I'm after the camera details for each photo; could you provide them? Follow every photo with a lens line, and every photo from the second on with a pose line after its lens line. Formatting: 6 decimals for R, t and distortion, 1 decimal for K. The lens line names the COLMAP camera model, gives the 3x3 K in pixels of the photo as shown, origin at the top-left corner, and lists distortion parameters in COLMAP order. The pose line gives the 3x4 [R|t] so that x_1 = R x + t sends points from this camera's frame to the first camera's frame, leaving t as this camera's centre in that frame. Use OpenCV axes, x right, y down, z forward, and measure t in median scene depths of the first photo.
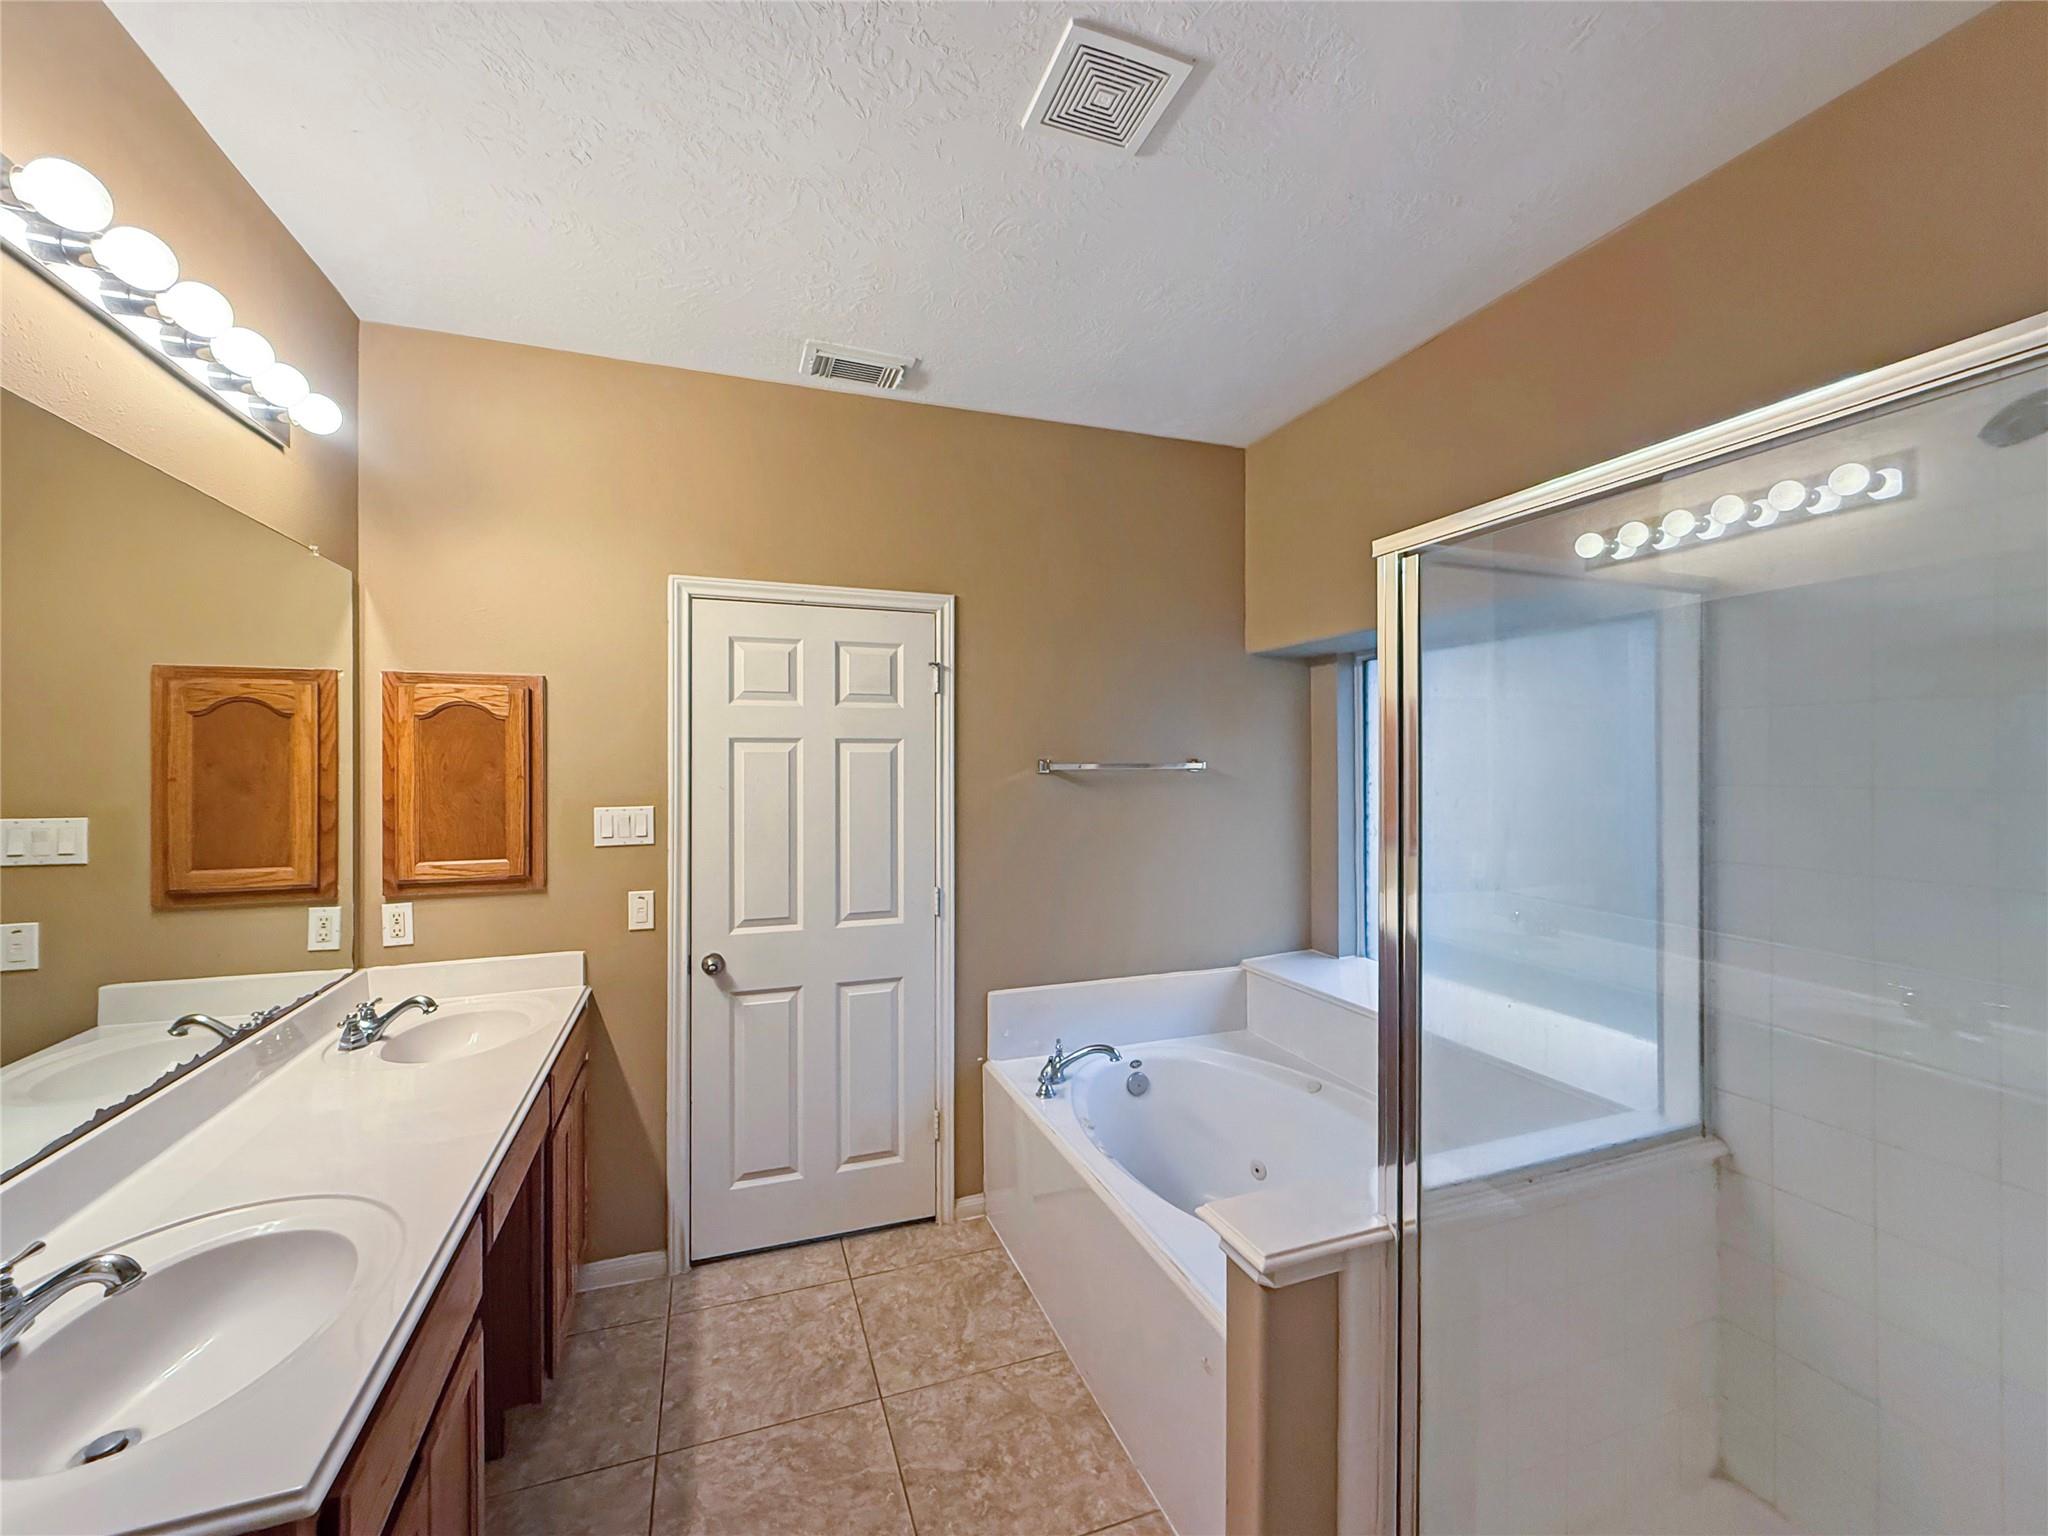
lens RADIAL K [[823.2, 0, 1023.0], [0, 823.2, 760.7], [0, 0, 1]] dist [-0.000436, -0.000081]
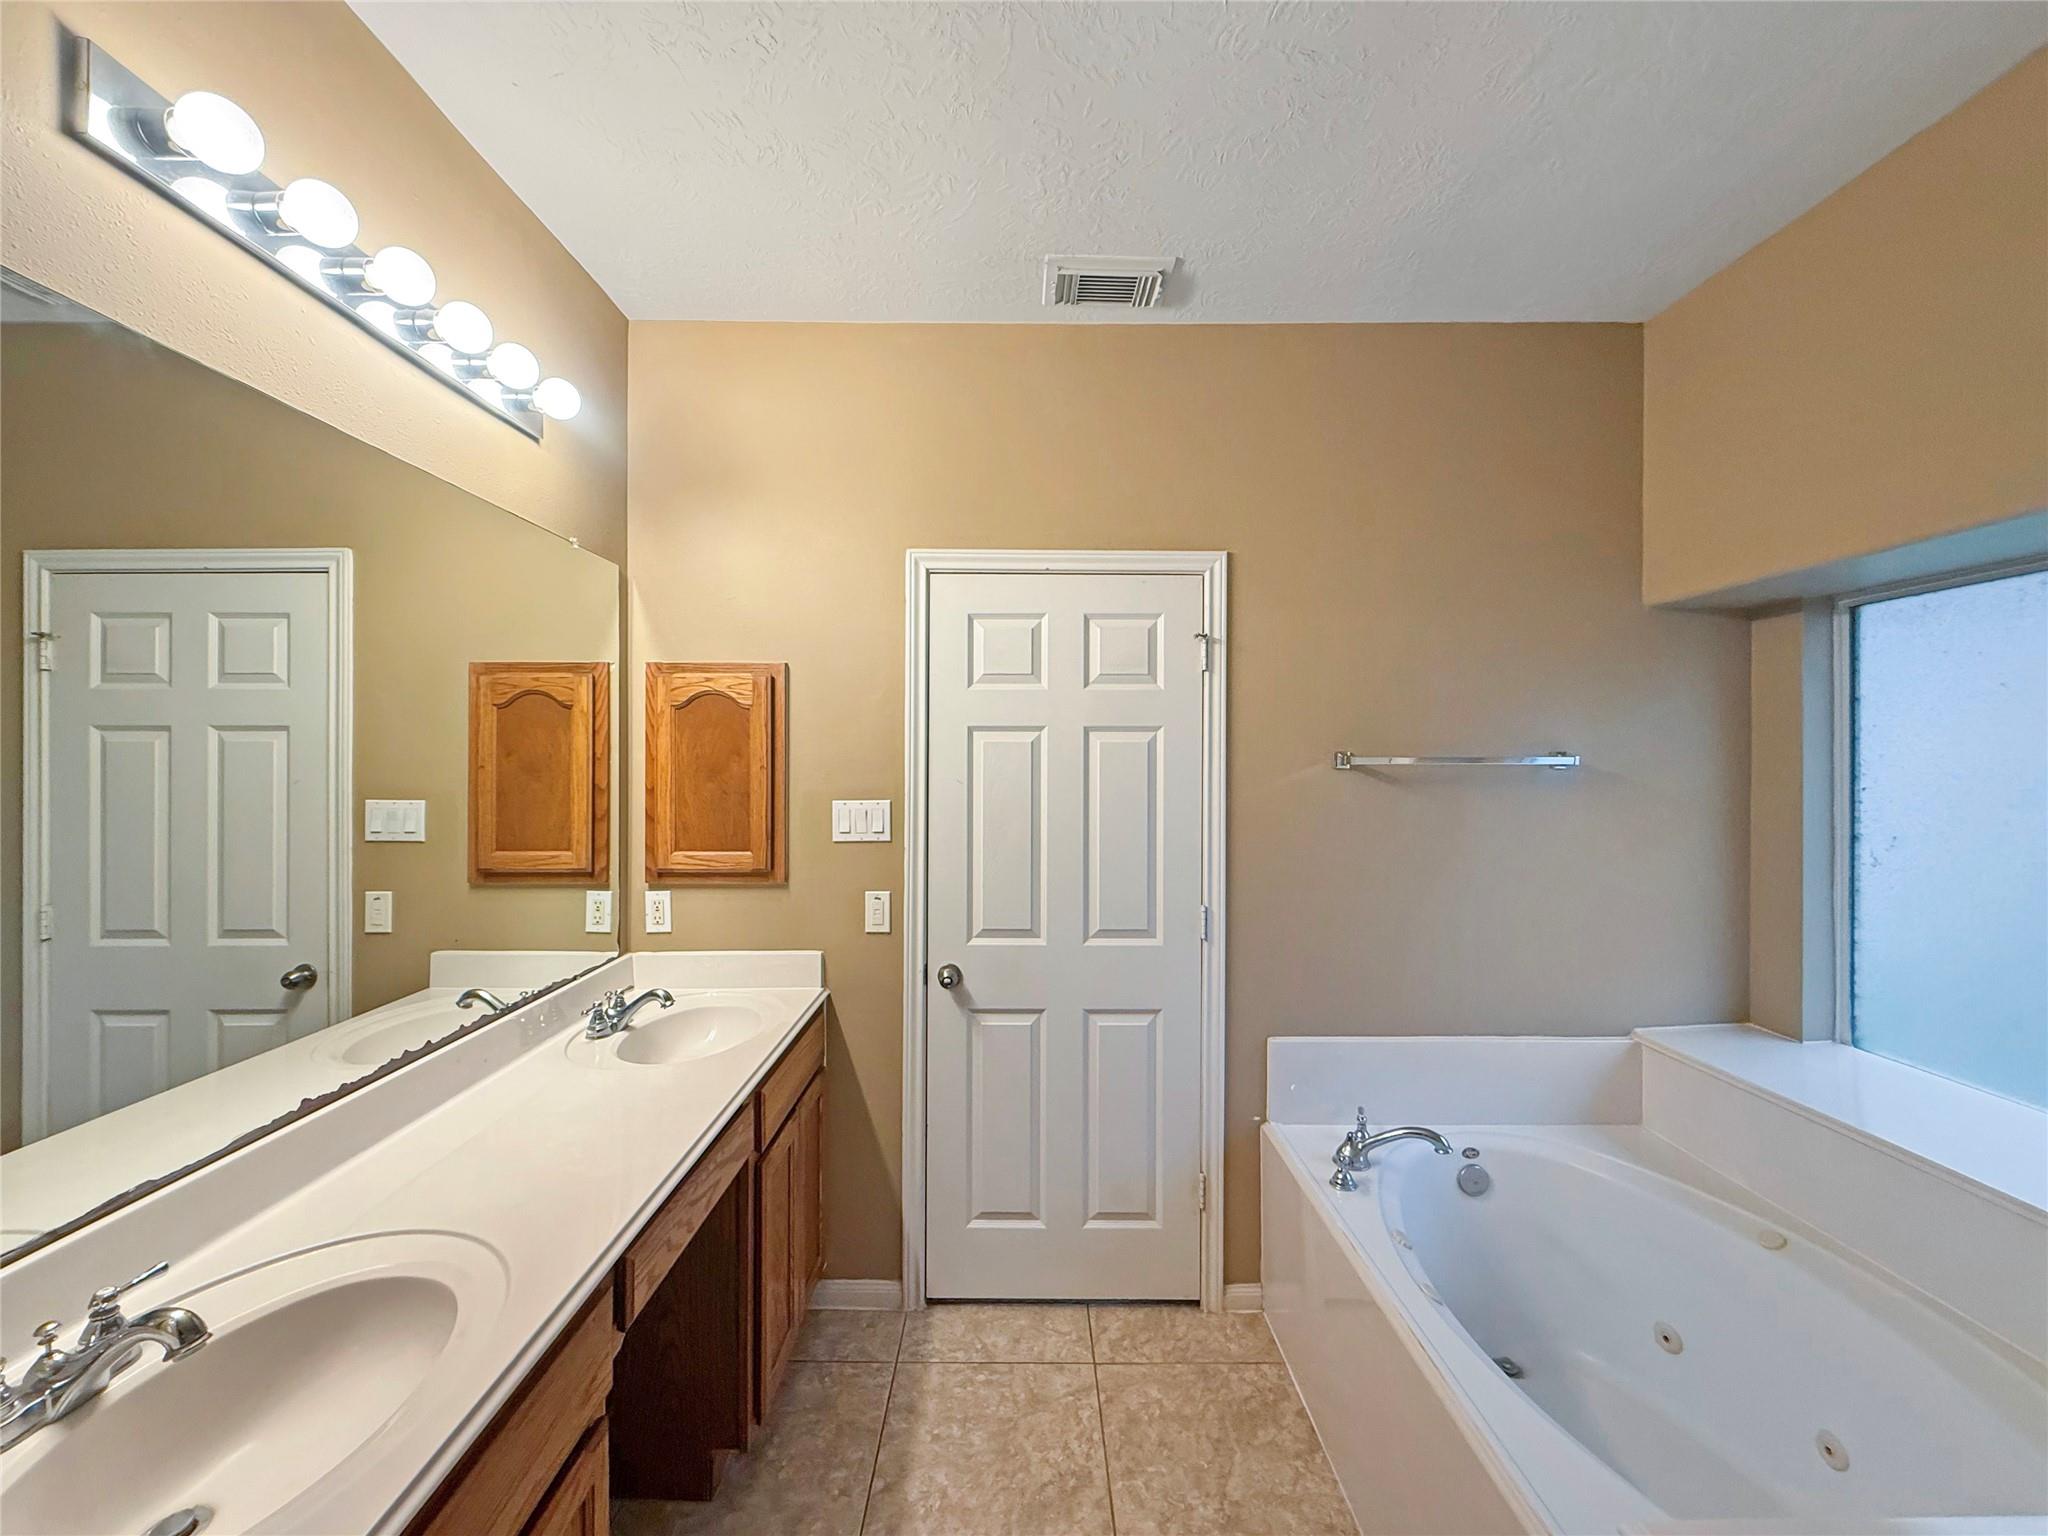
lens RADIAL K [[823.2, 0, 1023.0], [0, 823.2, 760.7], [0, 0, 1]] dist [-0.000436, -0.000081]
pose [[0.940584, 0.004639, -0.339529, 0.006312], [-0.003697, 0.999987, 0.003422, 0.007254], [0.339540, -0.001964, 0.940590, 0.189617]]
